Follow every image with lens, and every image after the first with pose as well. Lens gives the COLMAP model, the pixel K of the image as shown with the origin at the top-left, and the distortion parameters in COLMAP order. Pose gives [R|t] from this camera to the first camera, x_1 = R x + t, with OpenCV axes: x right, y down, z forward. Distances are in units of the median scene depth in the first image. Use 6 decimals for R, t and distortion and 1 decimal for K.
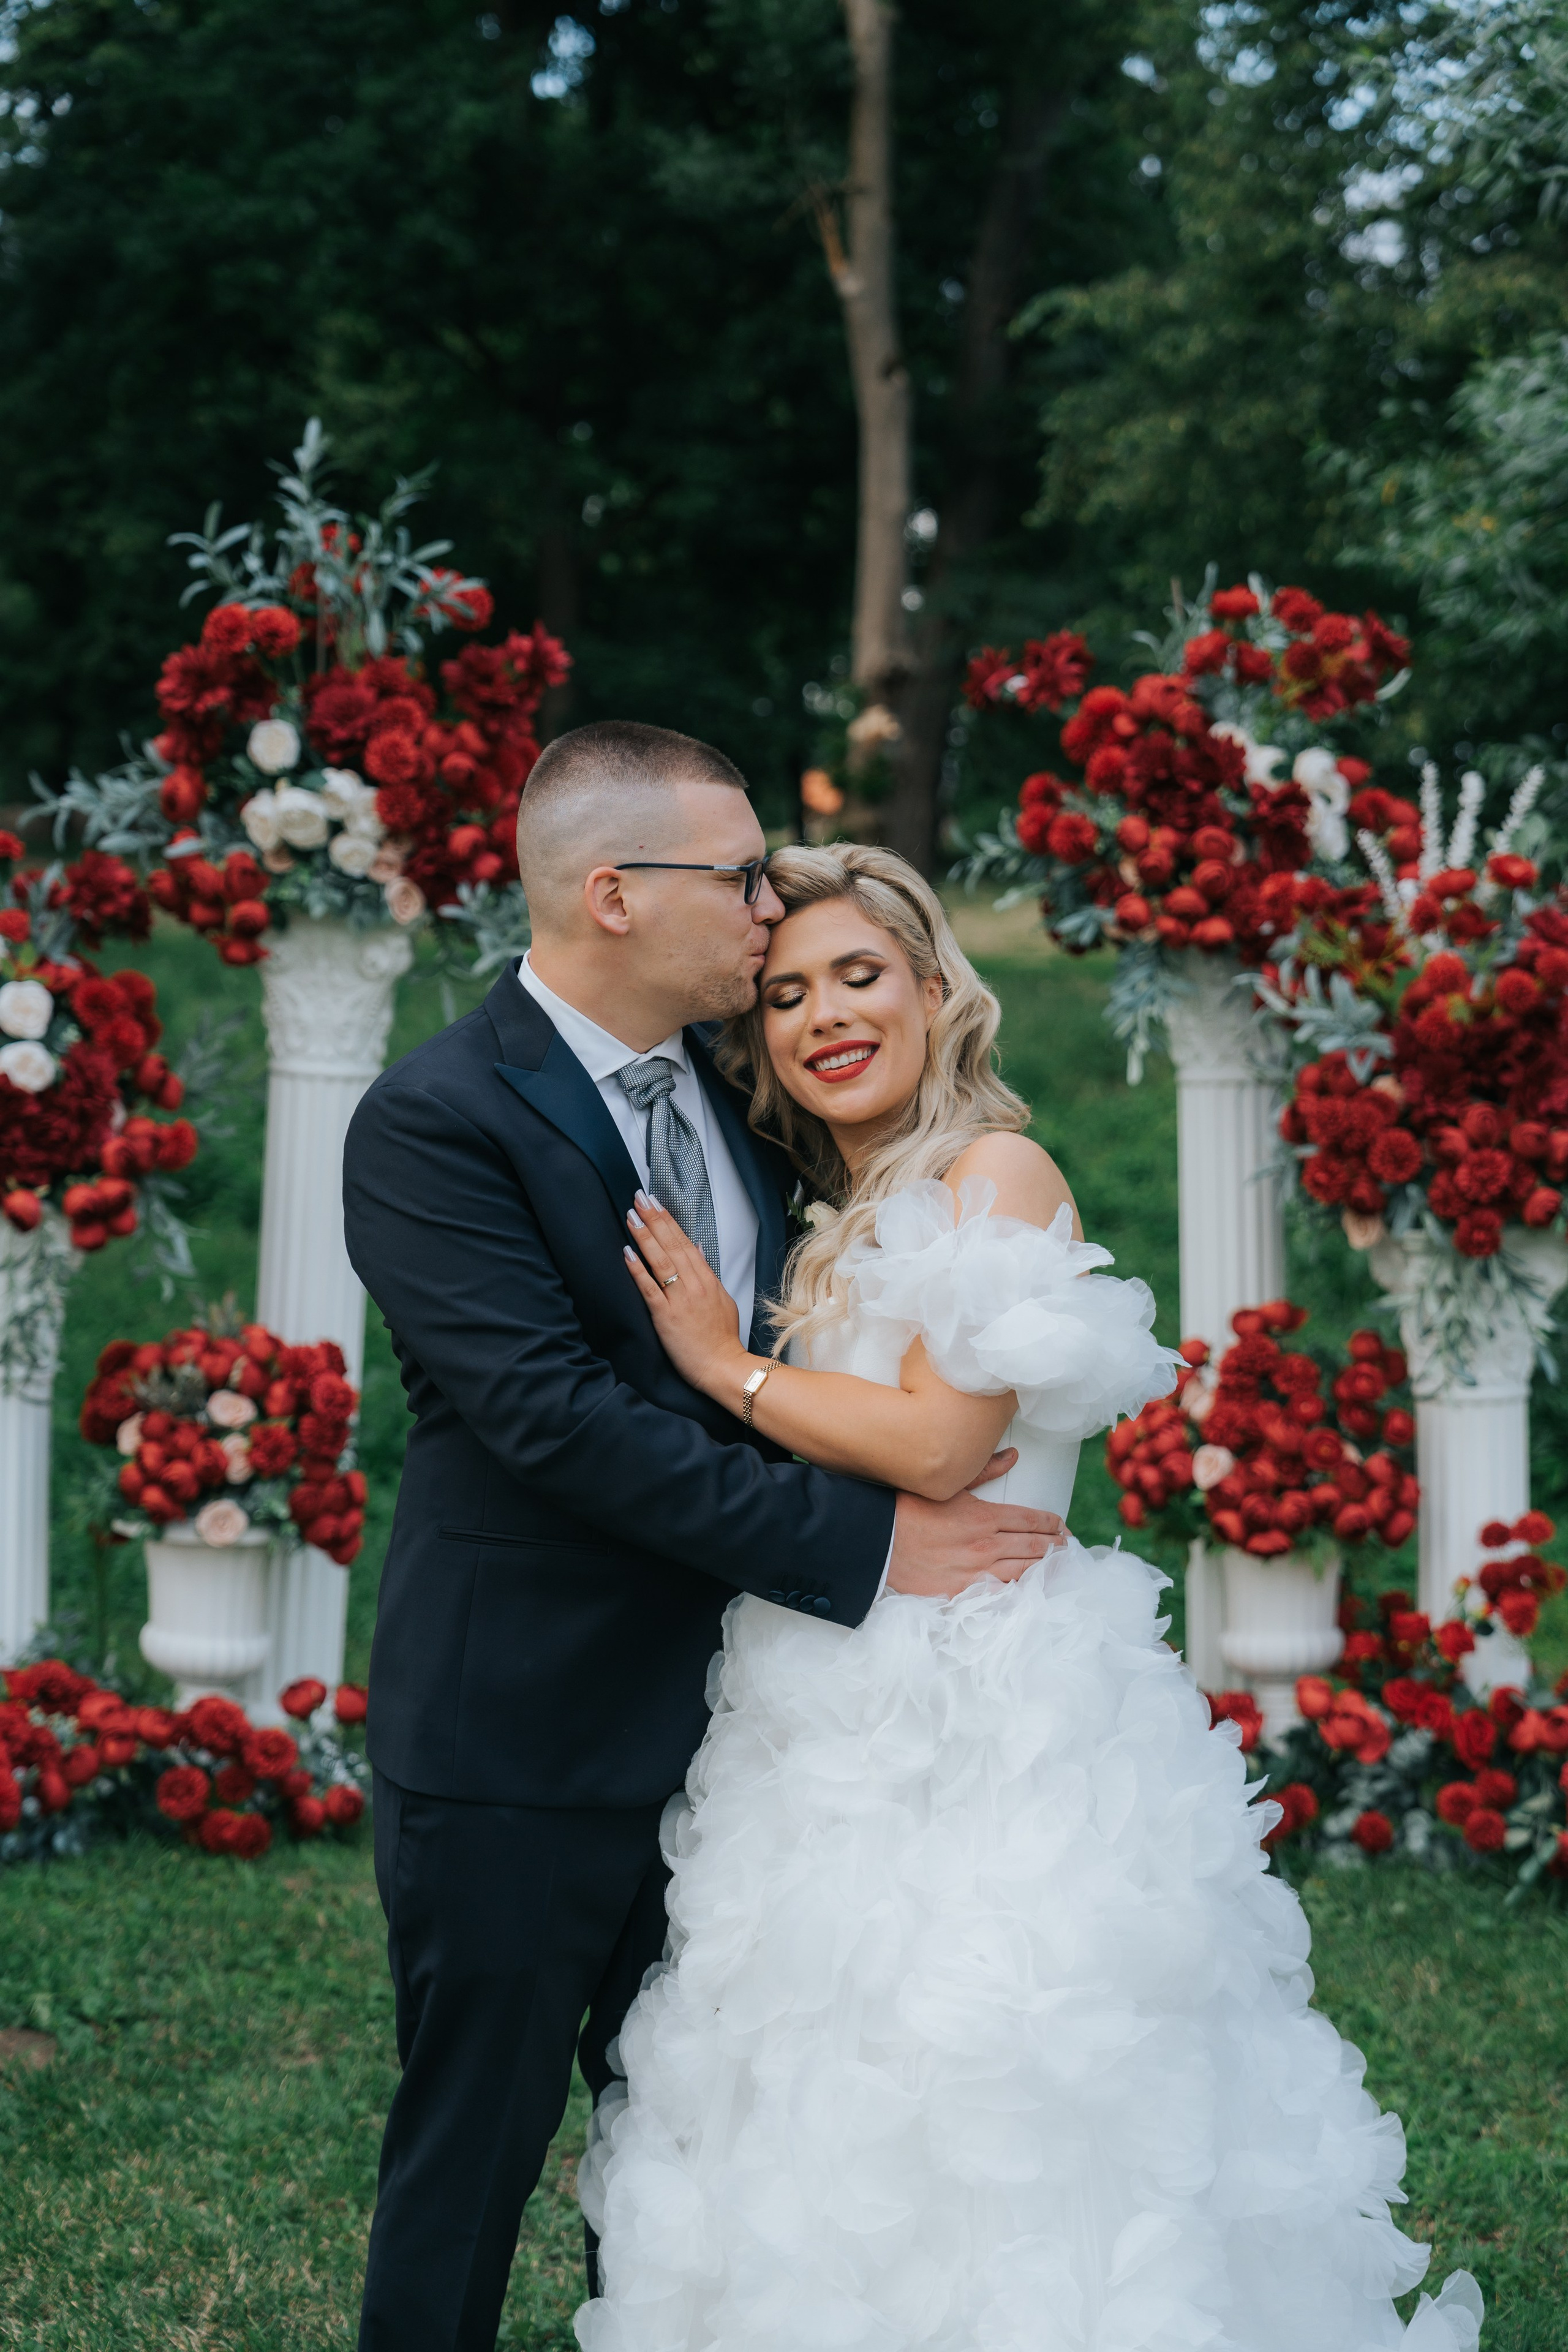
lens RADIAL K [[3671.6, 0, 784.0], [0, 3671.6, 1176.0], [0, 0, 1]] dist [0.049706, 0.002677]
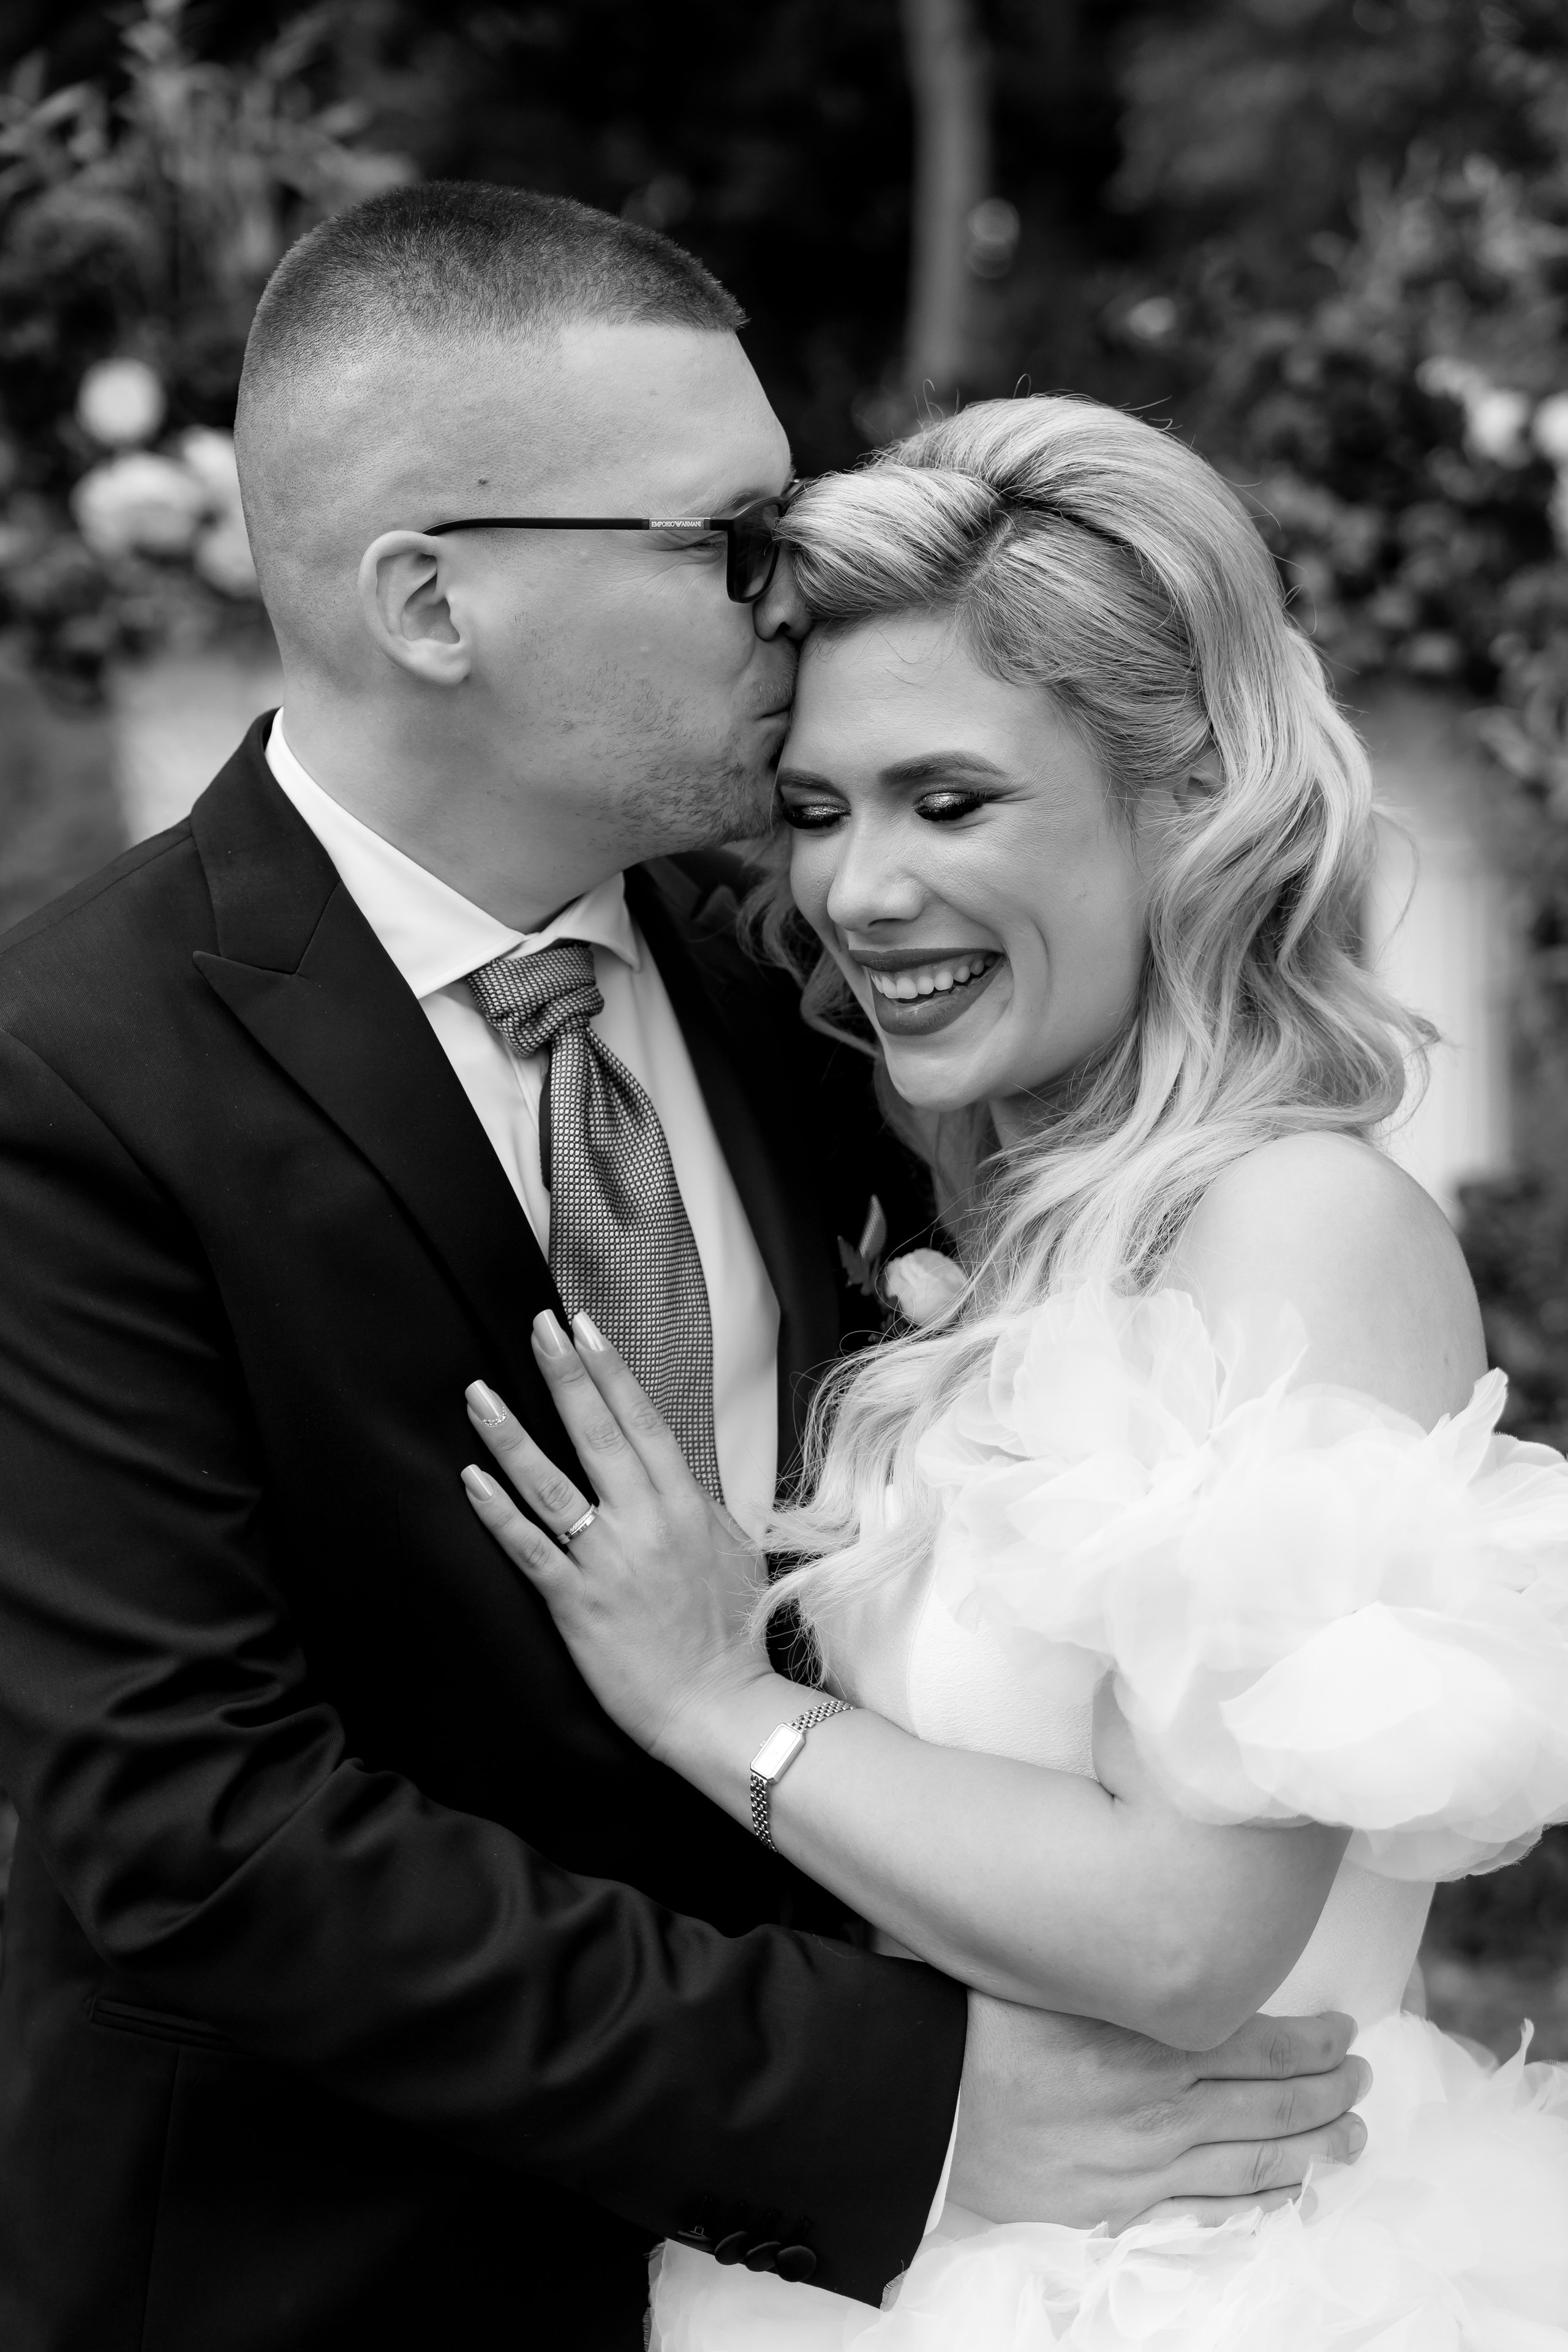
lens RADIAL K [[3730.3, 0, 784.0], [0, 3730.3, 1176.0], [0, 0, 1]] dist [-0.008857, -0.020406]
pose [[0.999875, -0.004299, -0.015237, 0.000632], [0.005395, 0.997346, 0.072601, -0.019241], [0.014885, -0.072675, 0.997245, 0.269132]]
